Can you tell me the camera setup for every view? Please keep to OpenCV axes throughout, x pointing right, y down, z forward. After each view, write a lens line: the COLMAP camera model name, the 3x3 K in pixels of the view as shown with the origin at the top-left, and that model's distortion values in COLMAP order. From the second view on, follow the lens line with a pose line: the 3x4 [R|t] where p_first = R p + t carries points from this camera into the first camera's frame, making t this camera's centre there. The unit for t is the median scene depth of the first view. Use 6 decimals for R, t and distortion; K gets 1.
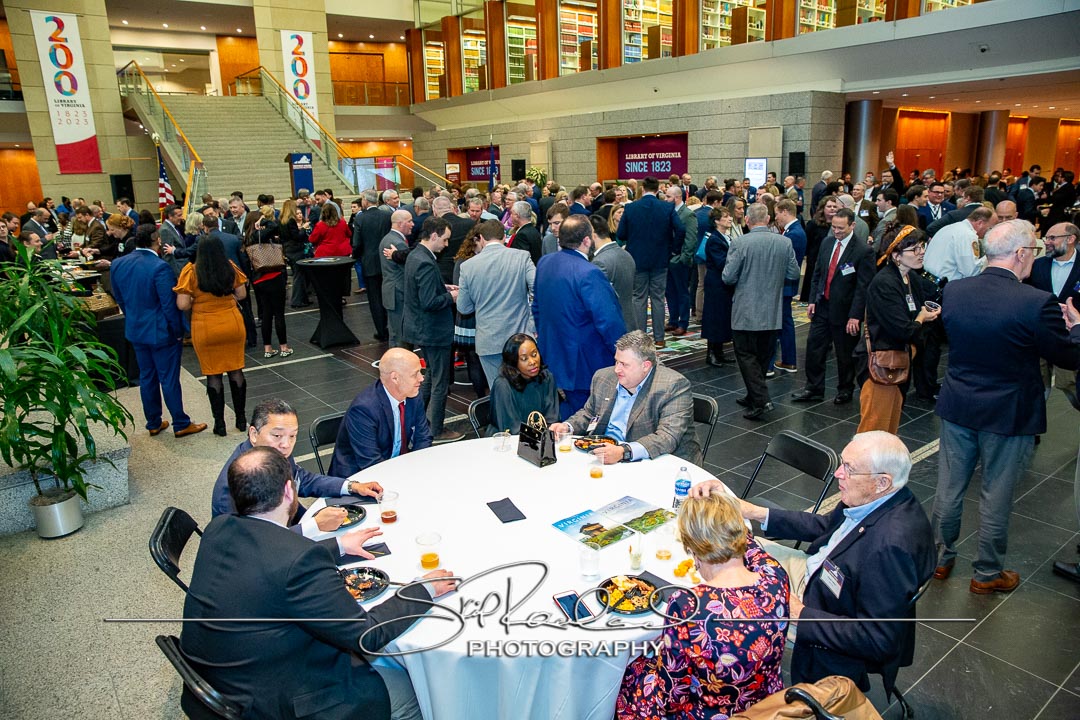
lens RADIAL K [[736.0, 0, 556.7], [0, 736.0, 361.7], [0, 0, 1]] dist [-0.120325, 0.084835]
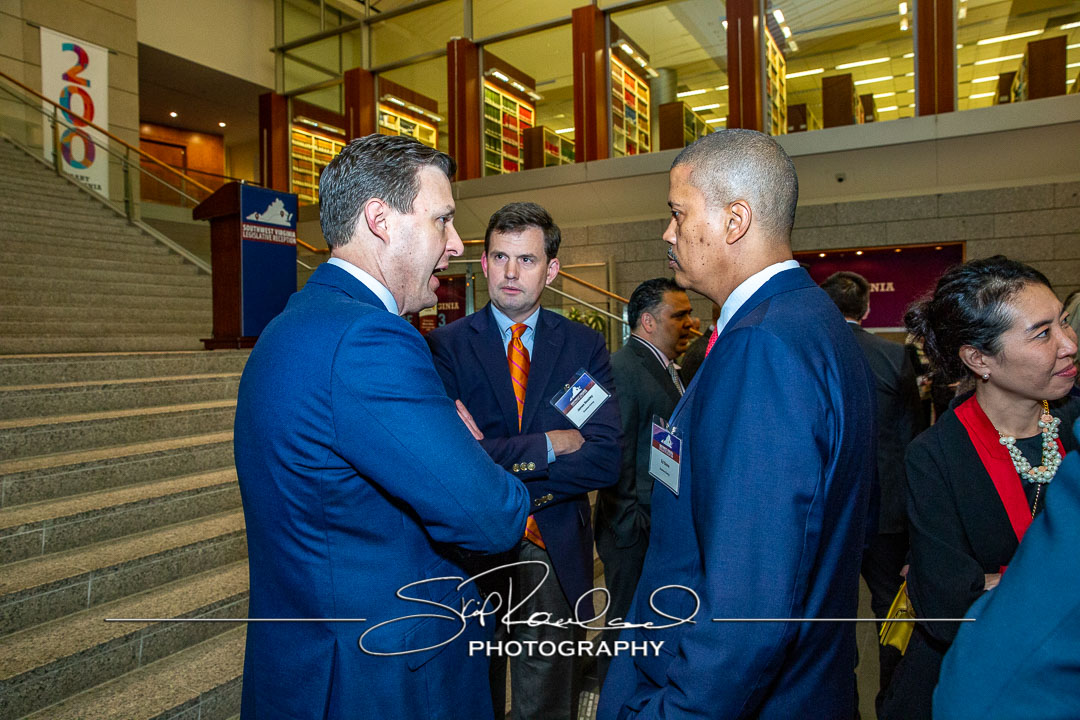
lens RADIAL K [[736.0, 0, 556.7], [0, 736.0, 361.7], [0, 0, 1]] dist [-0.120325, 0.084835]
pose [[0.924512, 0.001380, 0.381152, -0.239853], [0.089243, 0.971413, -0.219982, -0.098835], [-0.370559, 0.237391, 0.897960, 0.477089]]
